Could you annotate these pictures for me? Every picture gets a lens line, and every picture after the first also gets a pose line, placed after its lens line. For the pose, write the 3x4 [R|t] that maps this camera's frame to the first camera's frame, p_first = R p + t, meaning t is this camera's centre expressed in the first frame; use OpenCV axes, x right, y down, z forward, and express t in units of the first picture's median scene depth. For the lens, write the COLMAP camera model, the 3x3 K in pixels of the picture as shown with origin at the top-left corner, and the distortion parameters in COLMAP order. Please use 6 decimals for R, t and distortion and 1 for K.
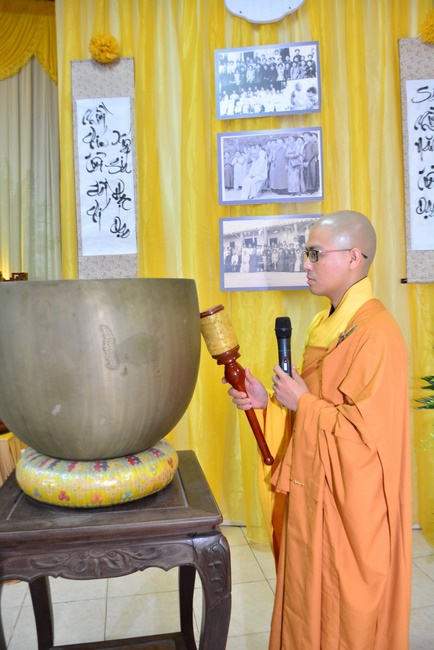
lens RADIAL K [[519.1, 0, 218.3], [0, 519.1, 324.7], [0, 0, 1]] dist [-0.134888, 0.101800]
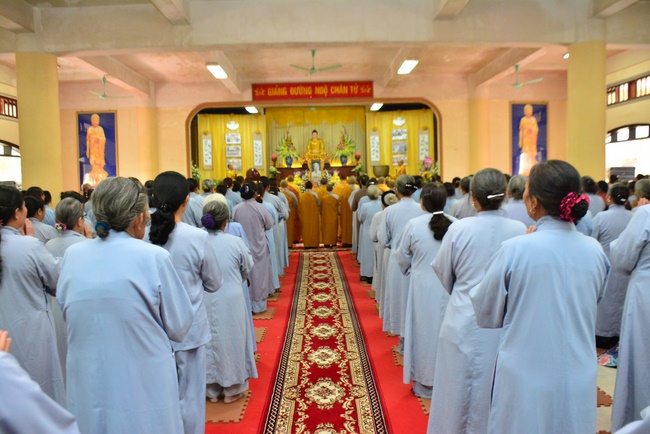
lens RADIAL K [[519.1, 0, 320.3], [0, 519.1, 217.1], [0, 0, 1]] dist [-0.134888, 0.101800]
pose [[0.988525, 0.015681, -0.150244, 0.102546], [-0.012432, 0.999669, 0.022539, 0.464999], [0.150547, -0.020413, 0.988392, -5.870656]]
